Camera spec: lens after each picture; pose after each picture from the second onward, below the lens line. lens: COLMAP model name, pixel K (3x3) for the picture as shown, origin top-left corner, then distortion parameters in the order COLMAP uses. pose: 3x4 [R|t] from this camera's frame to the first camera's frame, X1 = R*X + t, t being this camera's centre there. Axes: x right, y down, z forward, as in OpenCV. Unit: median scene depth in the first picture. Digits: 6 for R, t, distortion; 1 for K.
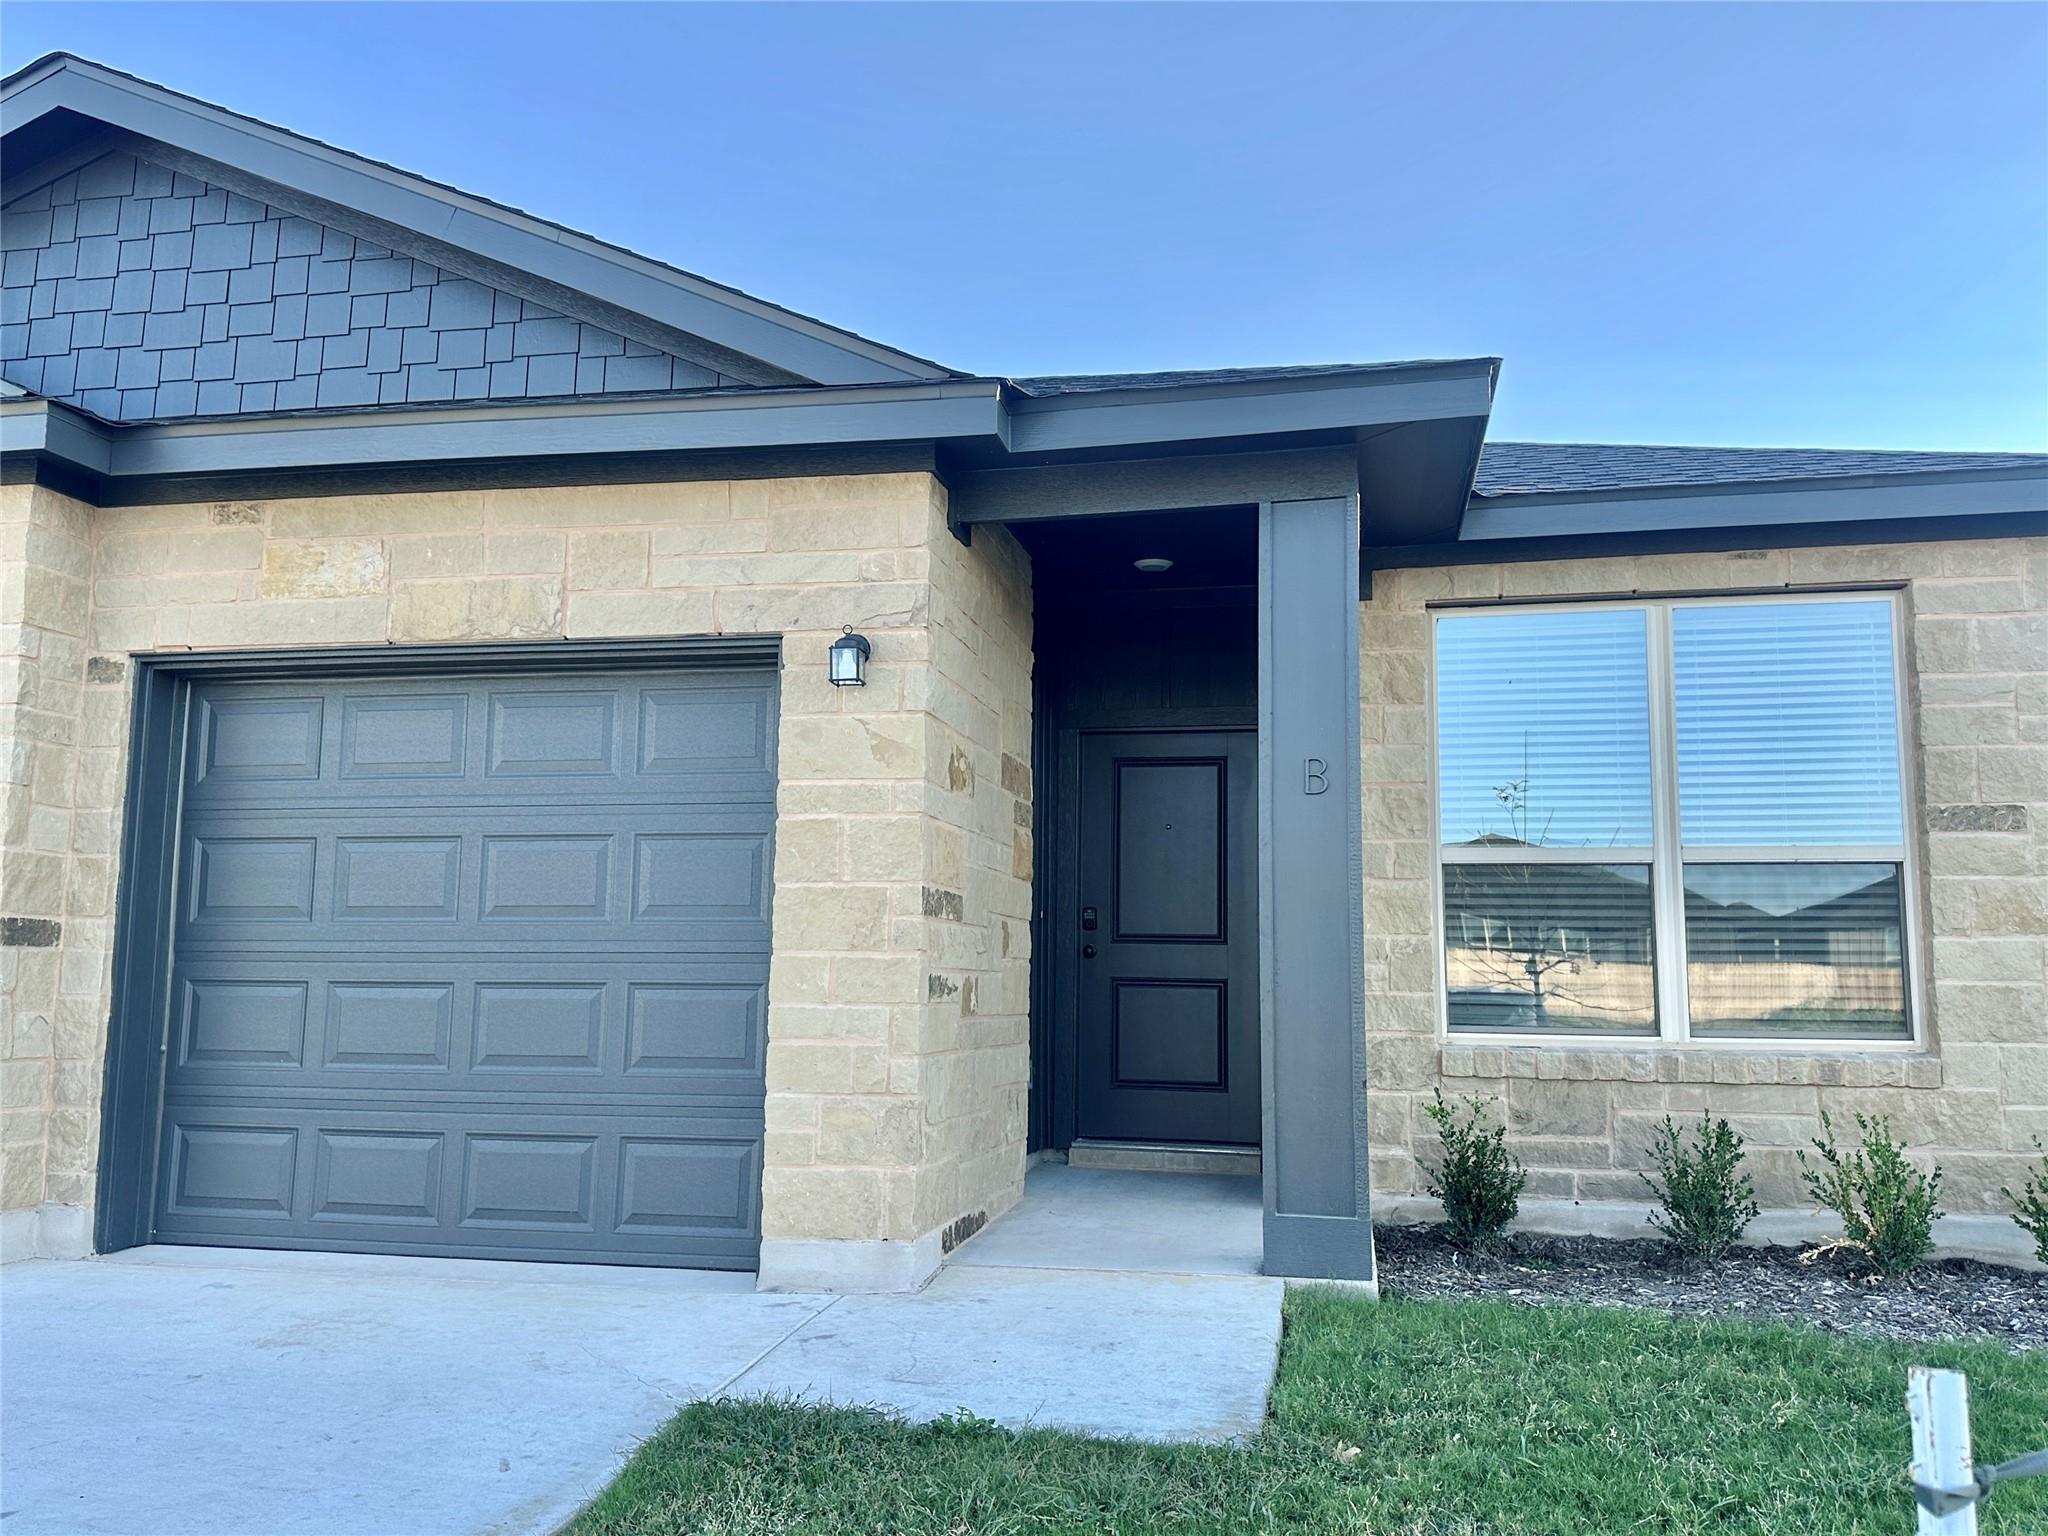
lens RADIAL K [[1668.8, 0, 1002.1], [0, 1668.8, 765.8], [0, 0, 1]] dist [0.061342, -0.084119]
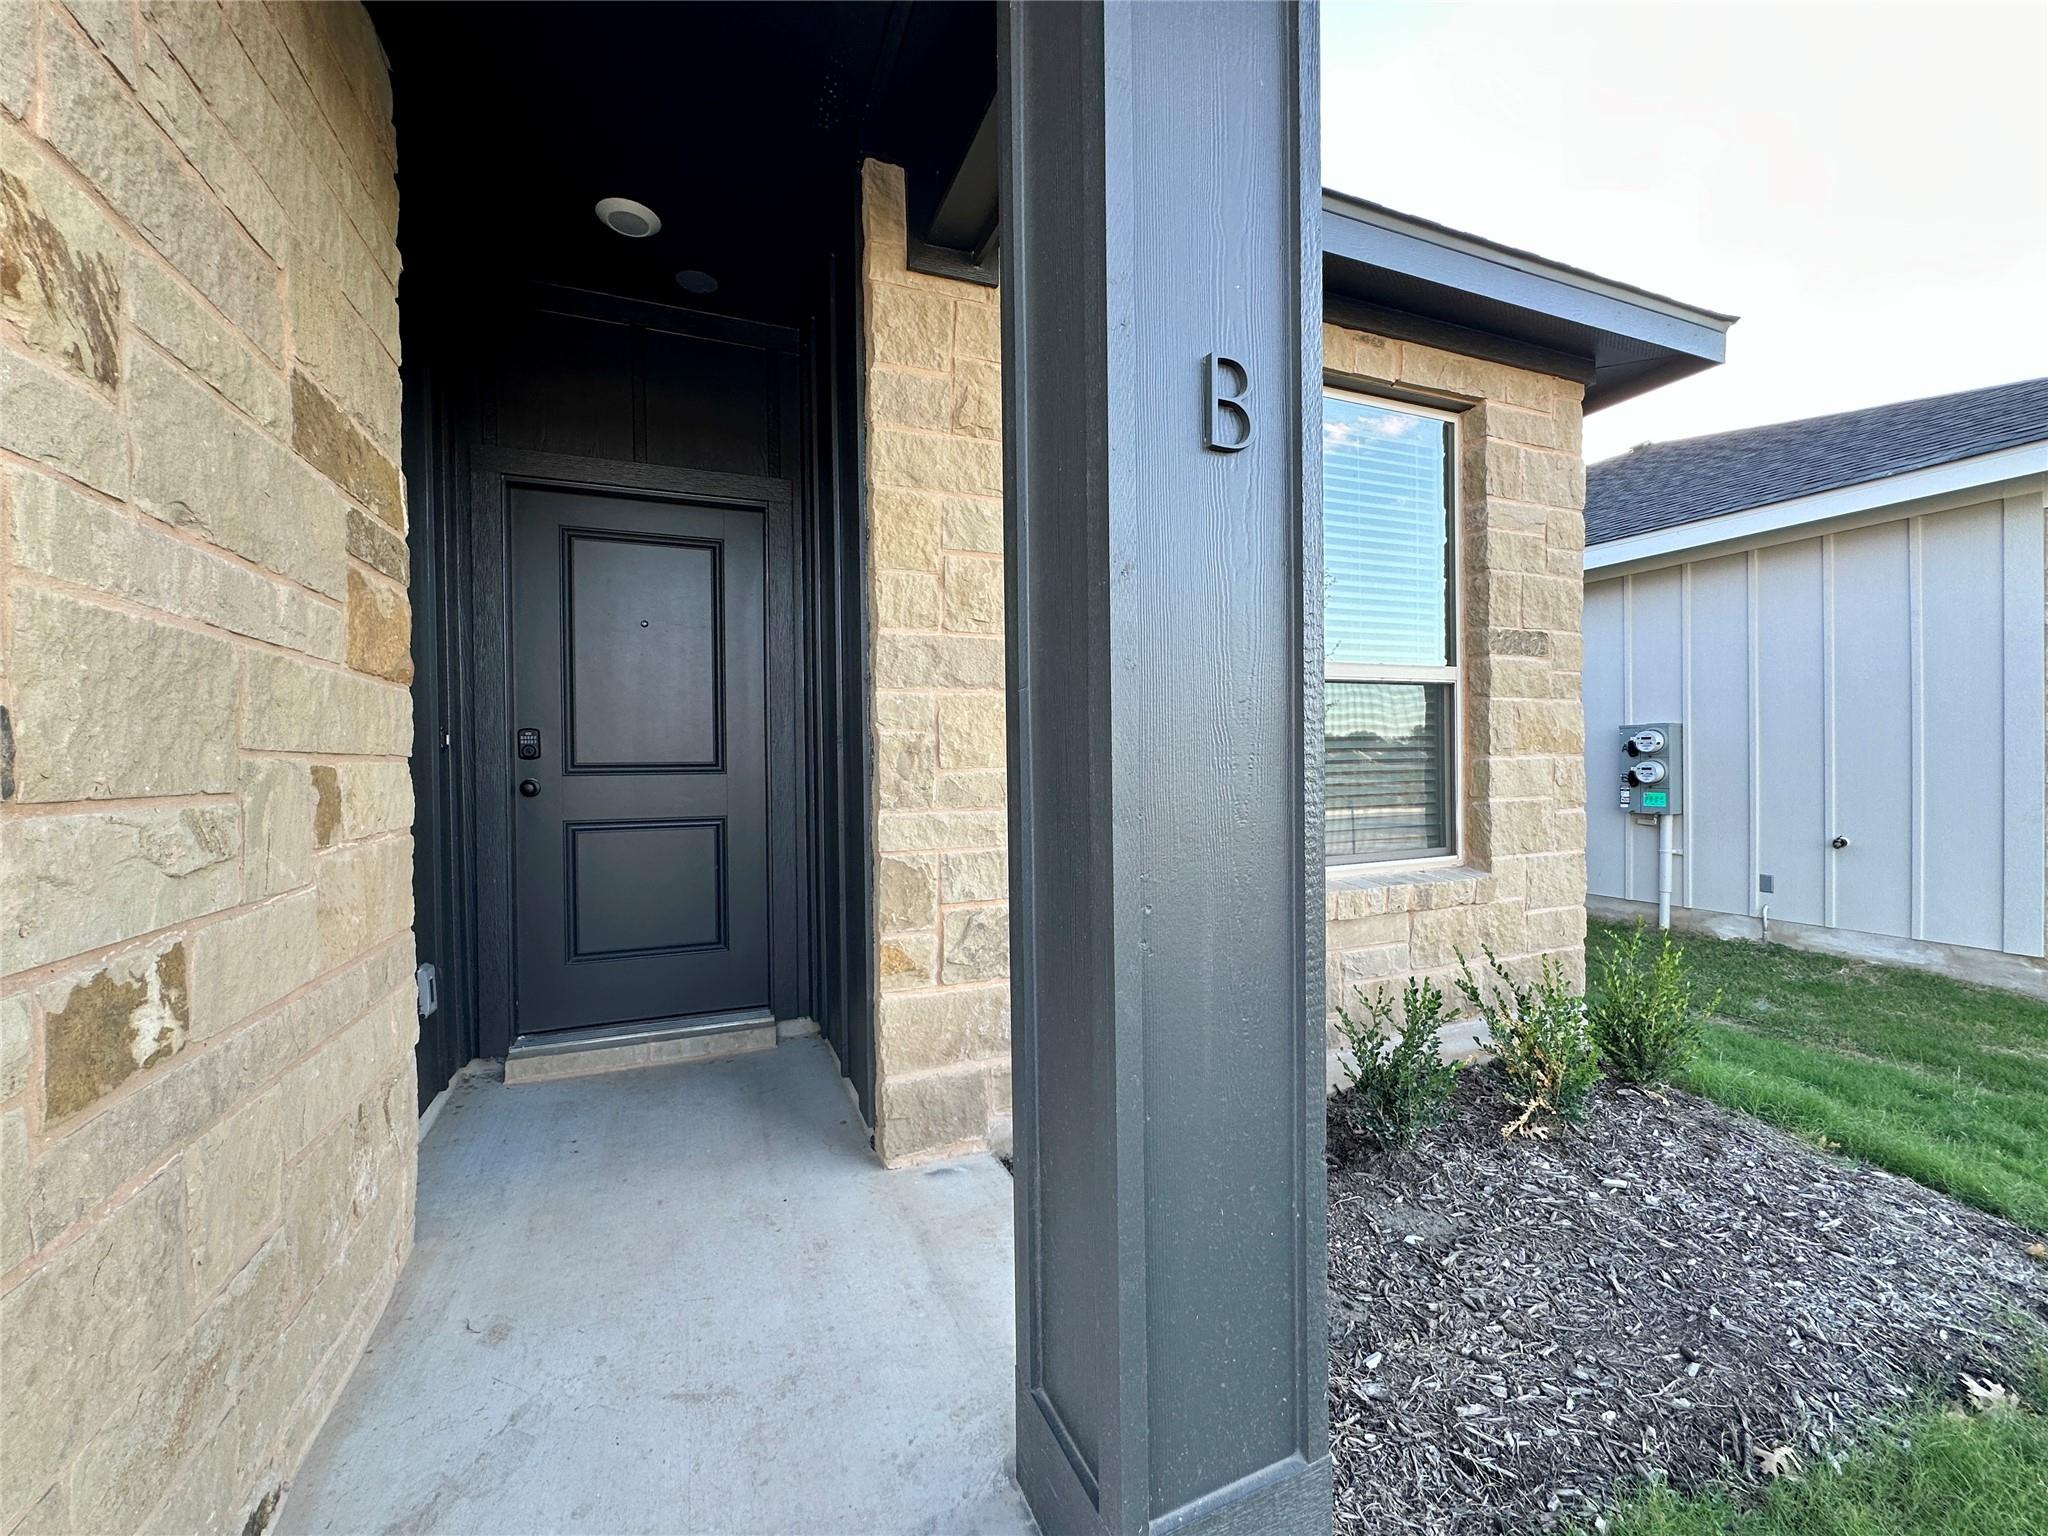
lens RADIAL K [[816.8, 0, 1017.1], [0, 816.8, 768.6], [0, 0, 1]] dist [-0.003973, 0.000100]
pose [[0.822558, -0.030749, 0.567849, 0.032134], [-0.049080, 0.990973, 0.124757, 0.060371], [-0.566559, -0.130490, 0.813624, 0.750999]]
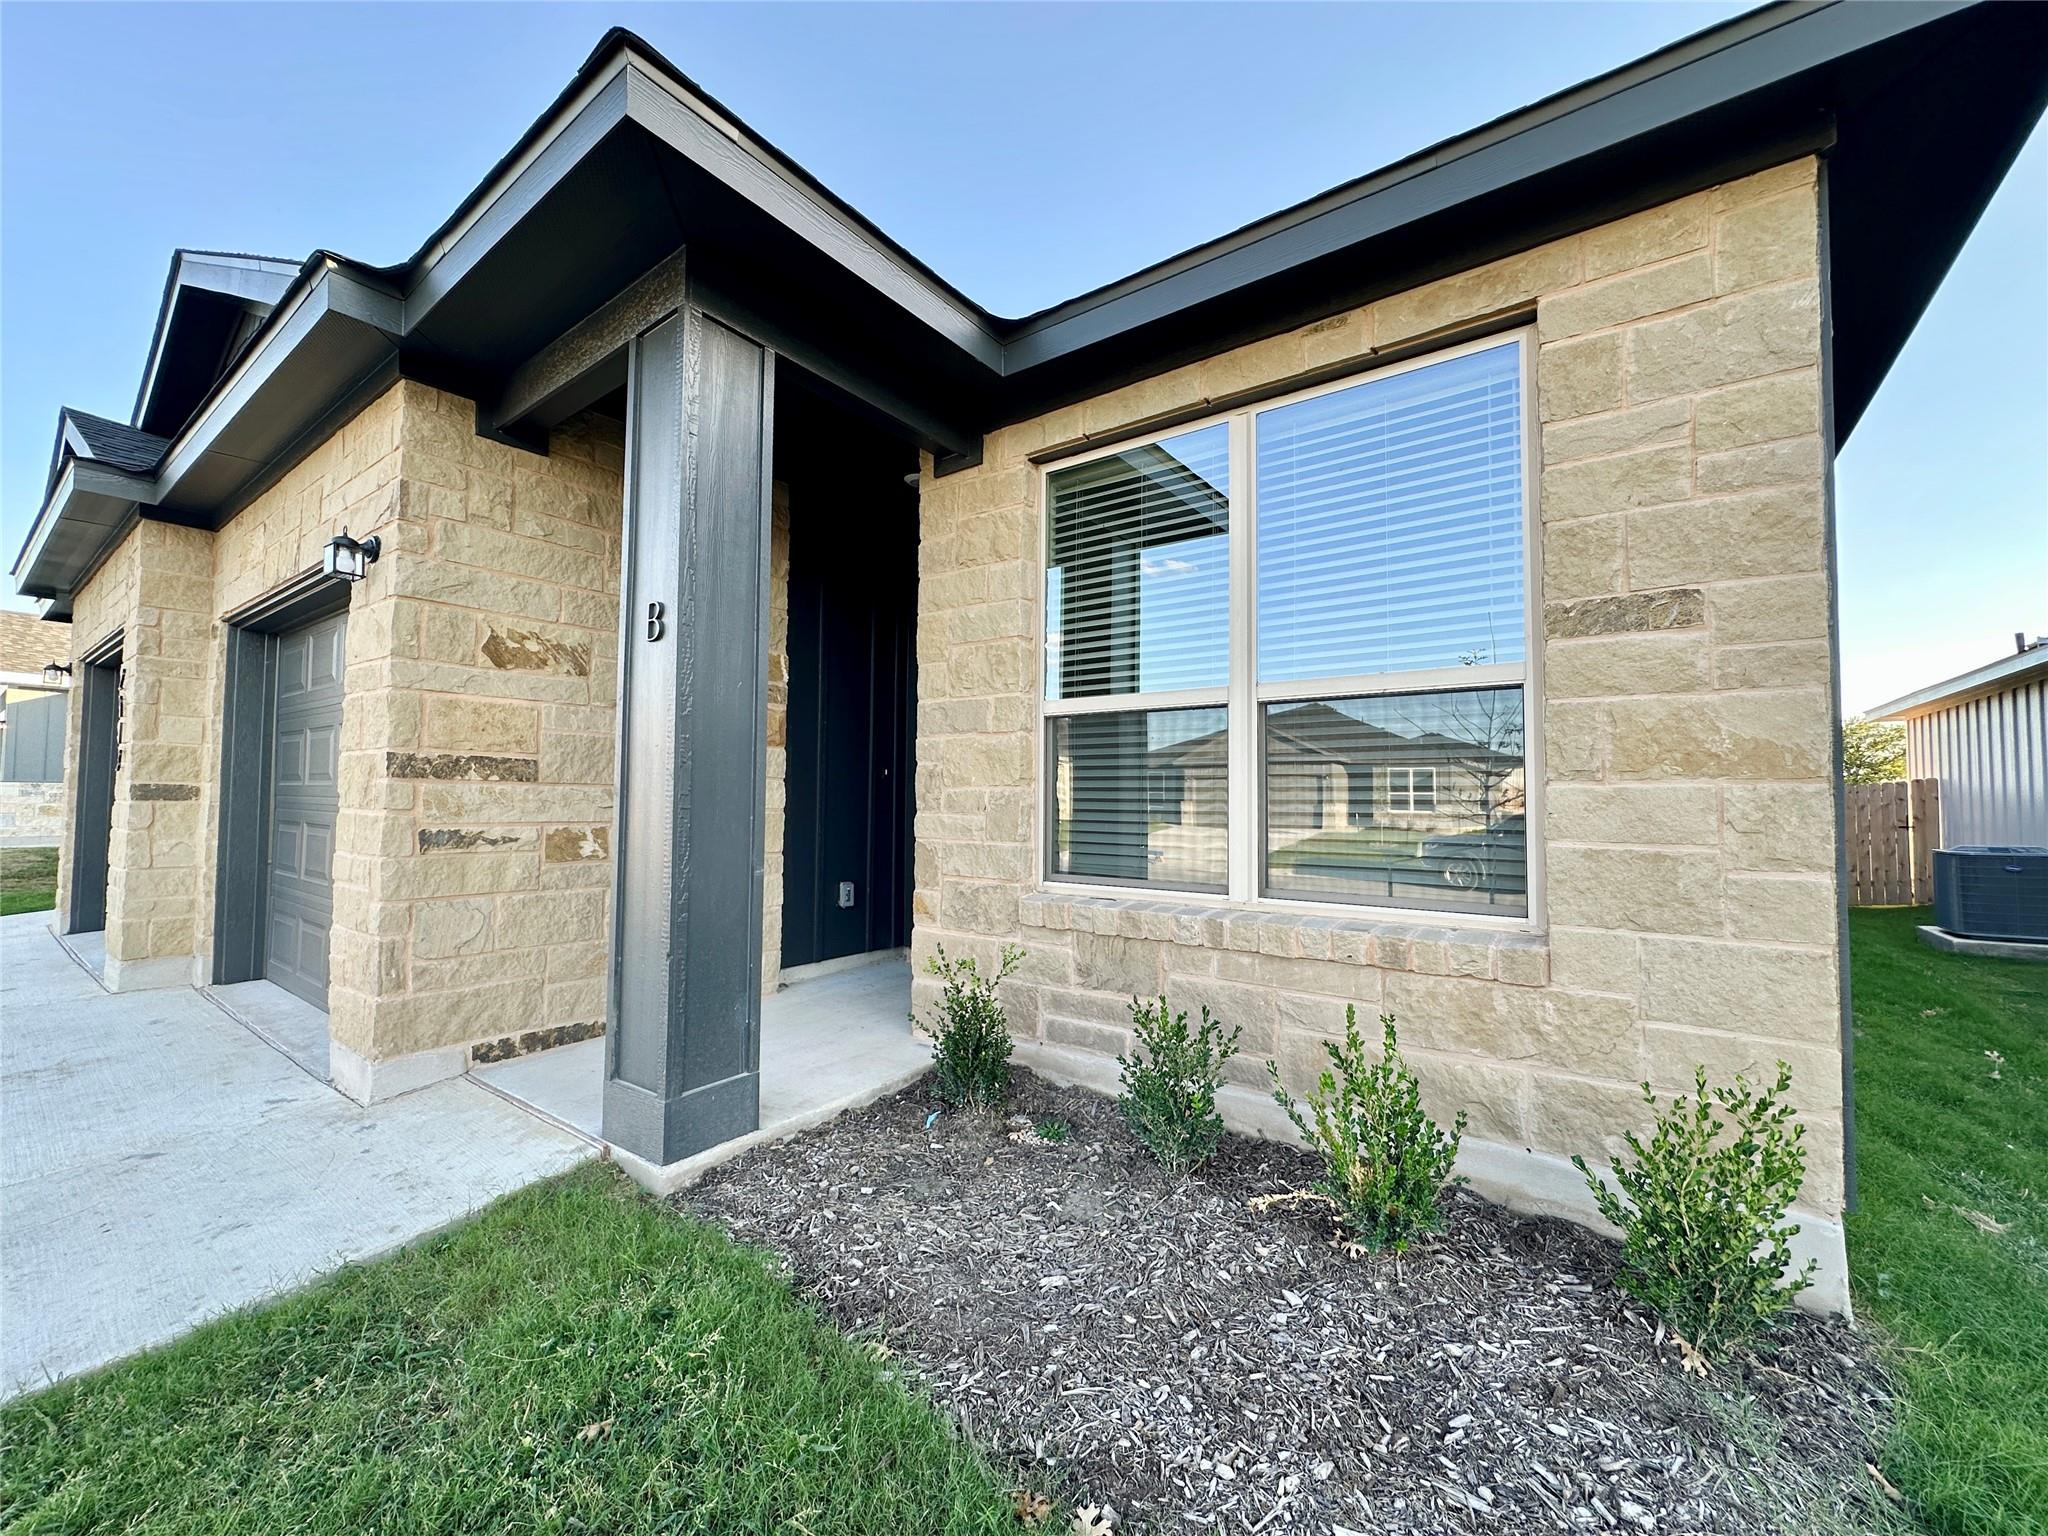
lens RADIAL K [[816.8, 0, 1020.3], [0, 816.8, 767.1], [0, 0, 1]] dist [-0.003973, 0.000100]
pose [[0.911881, -0.018515, -0.410036, 0.484642], [0.052317, 0.996077, 0.071370, 0.056864], [0.407106, -0.086533, 0.909273, 0.579011]]
